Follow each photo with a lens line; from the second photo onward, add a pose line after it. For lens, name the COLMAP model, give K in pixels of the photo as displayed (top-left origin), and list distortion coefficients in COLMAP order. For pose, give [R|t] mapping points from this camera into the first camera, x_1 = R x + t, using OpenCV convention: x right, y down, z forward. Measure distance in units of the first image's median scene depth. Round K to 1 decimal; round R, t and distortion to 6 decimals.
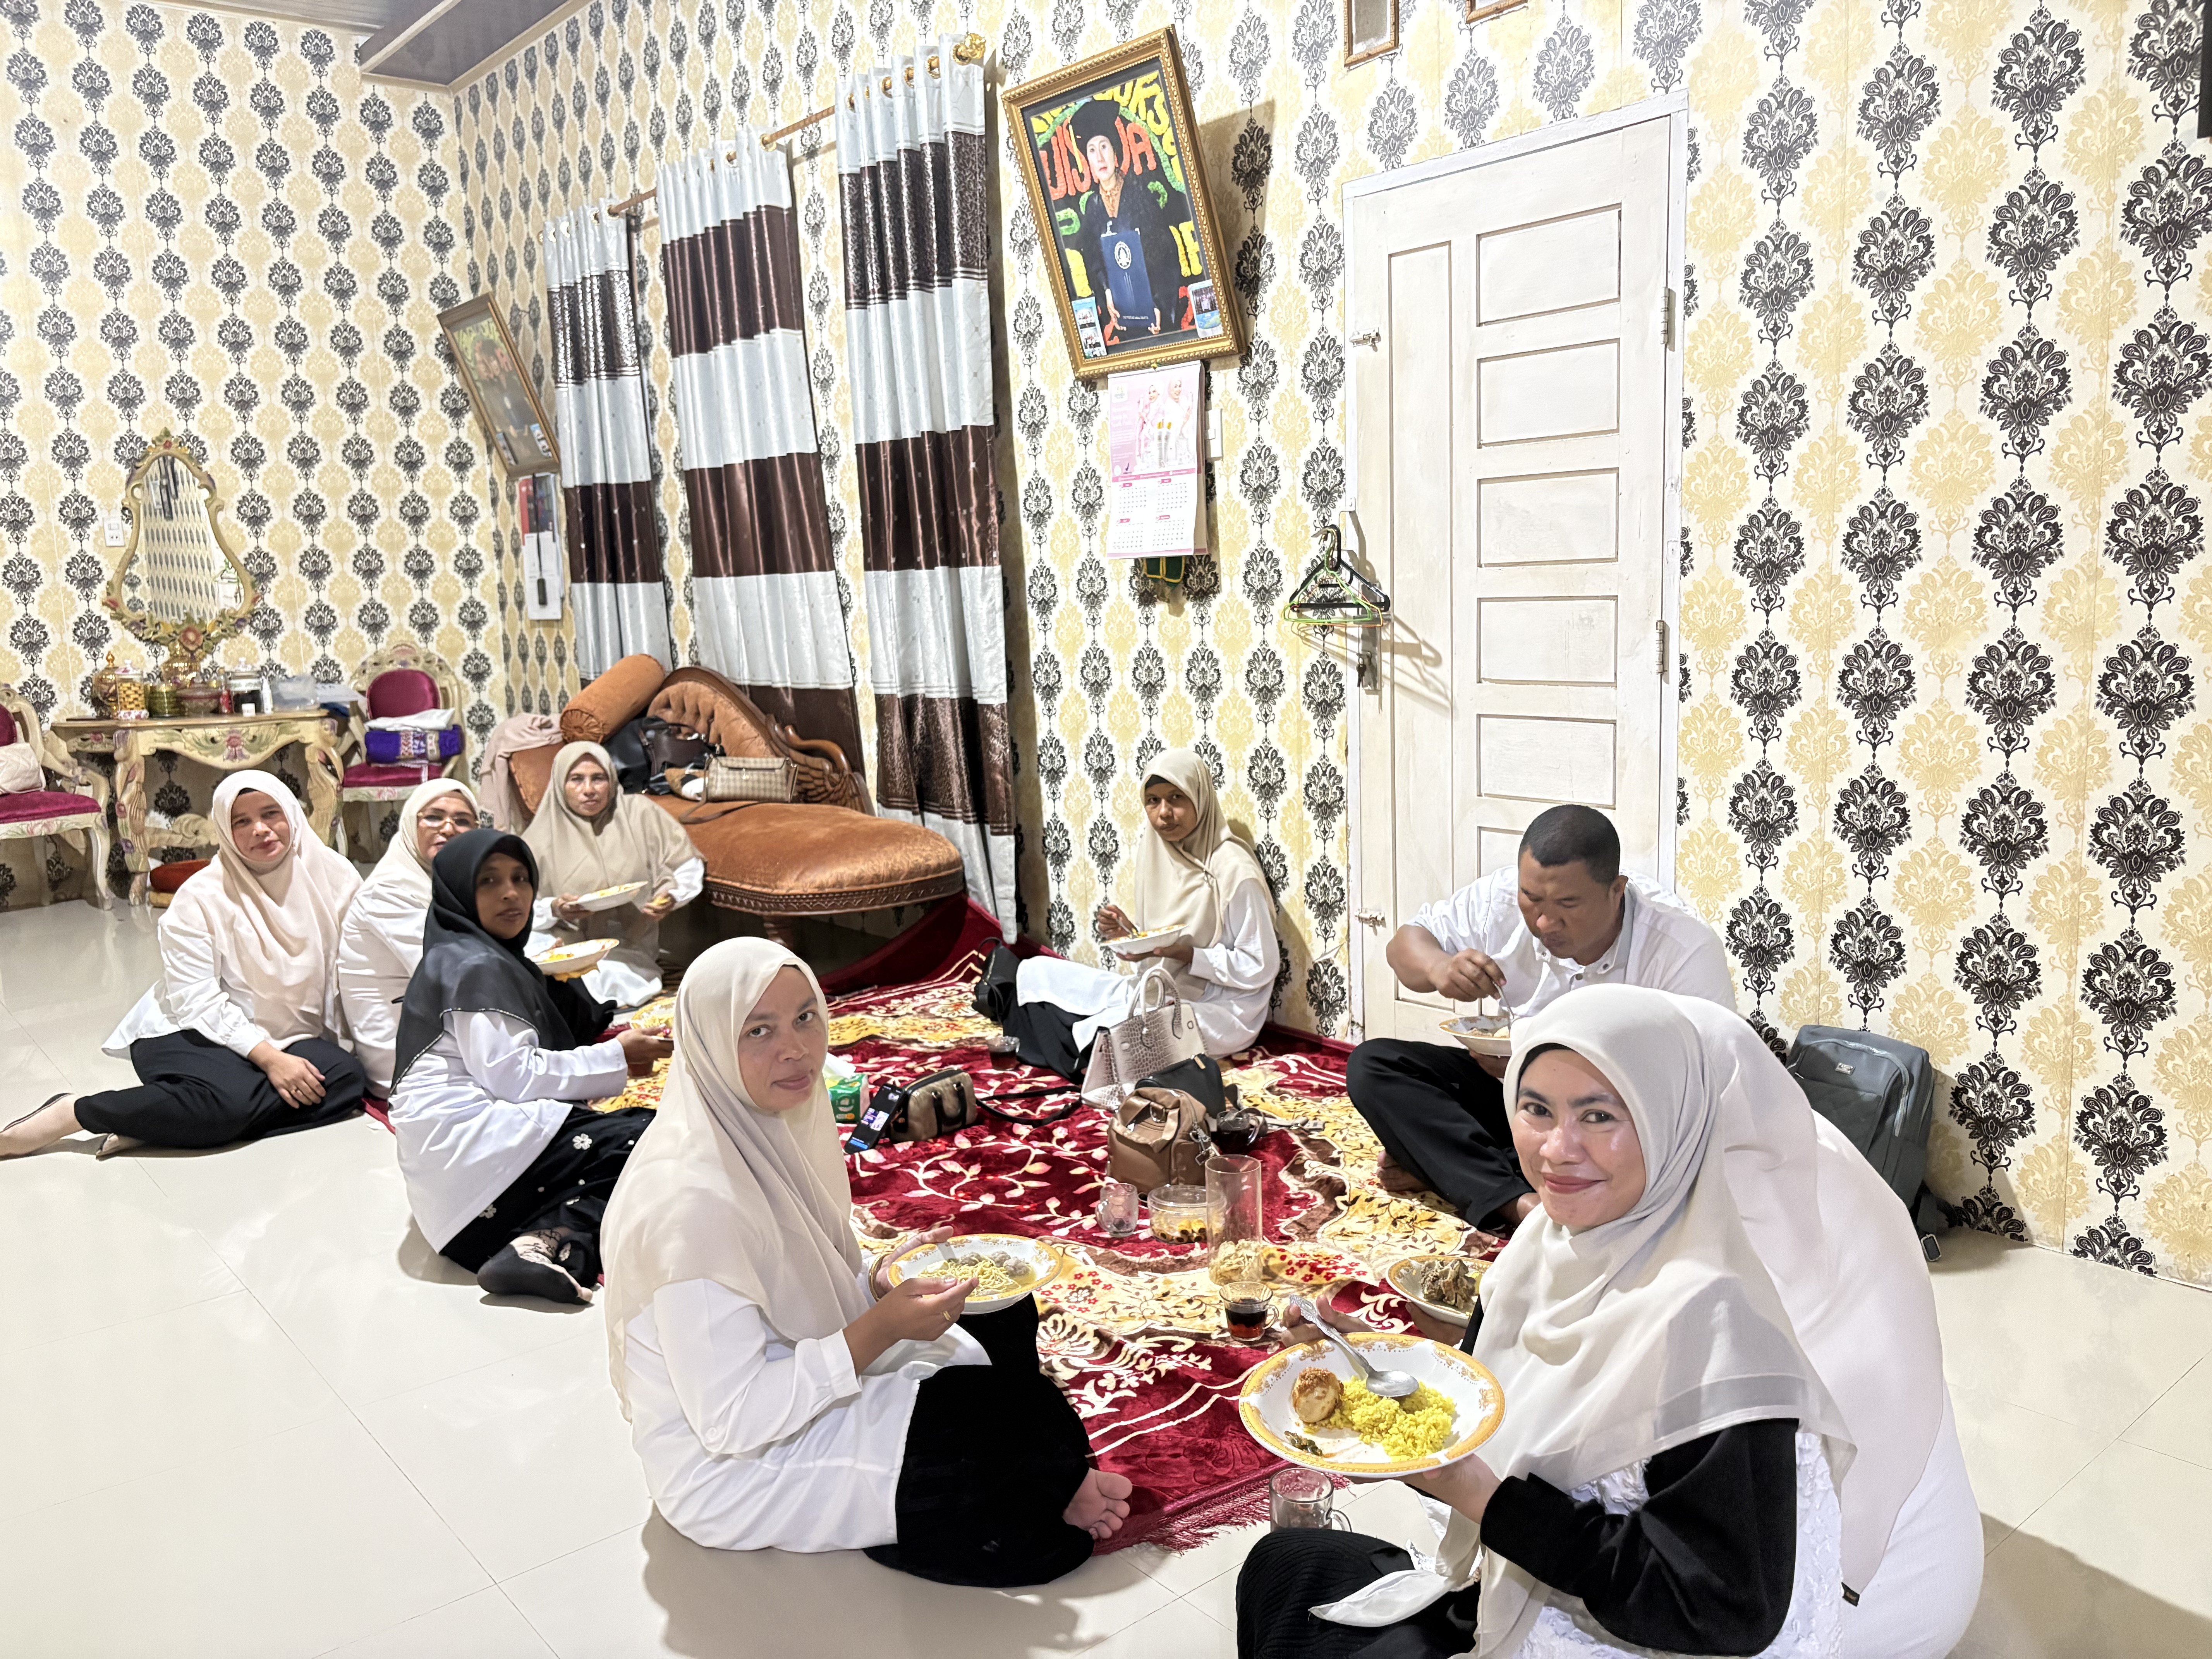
lens RADIAL K [[1641.5, 0, 1110.4], [0, 1641.5, 885.6], [0, 0, 1]] dist [0.031872, -0.058484]
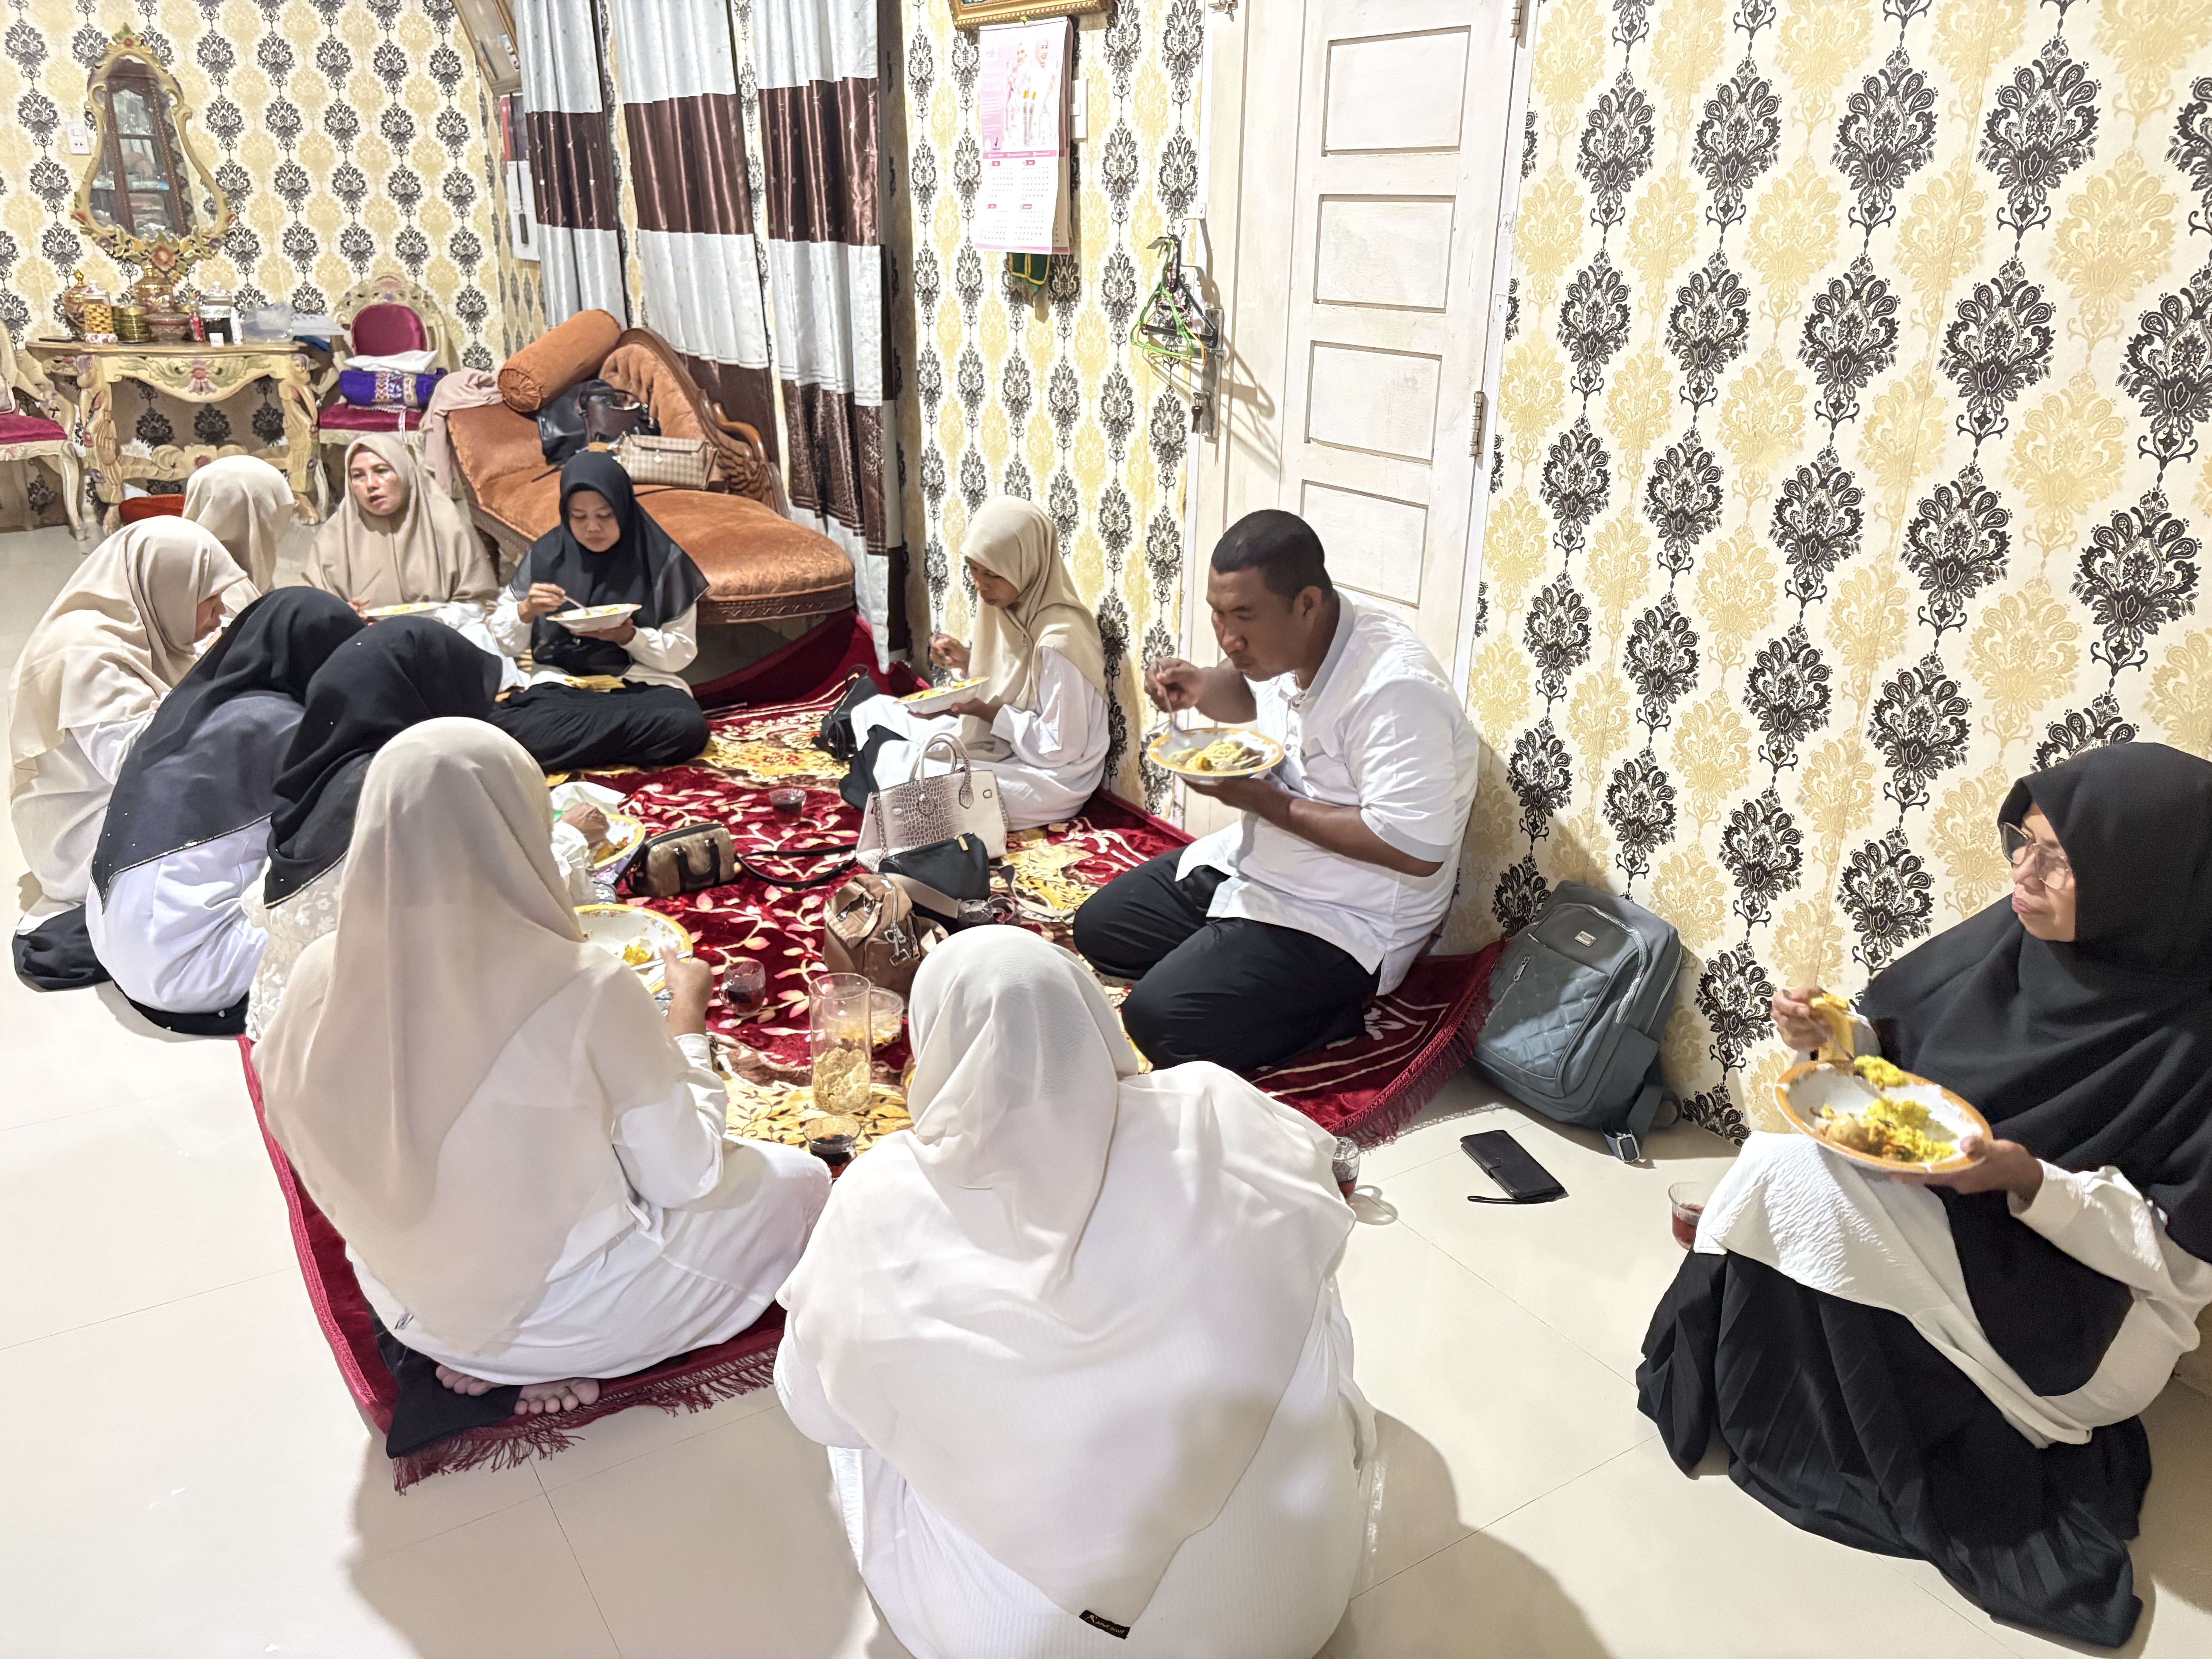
lens RADIAL K [[1641.5, 0, 1110.4], [0, 1641.5, 885.6], [0, 0, 1]] dist [0.031872, -0.058484]
pose [[0.992254, 0.095790, -0.079096, 0.158039], [-0.078137, 0.976249, 0.202070, -0.046293], [0.096574, -0.194324, 0.976172, 0.071354]]
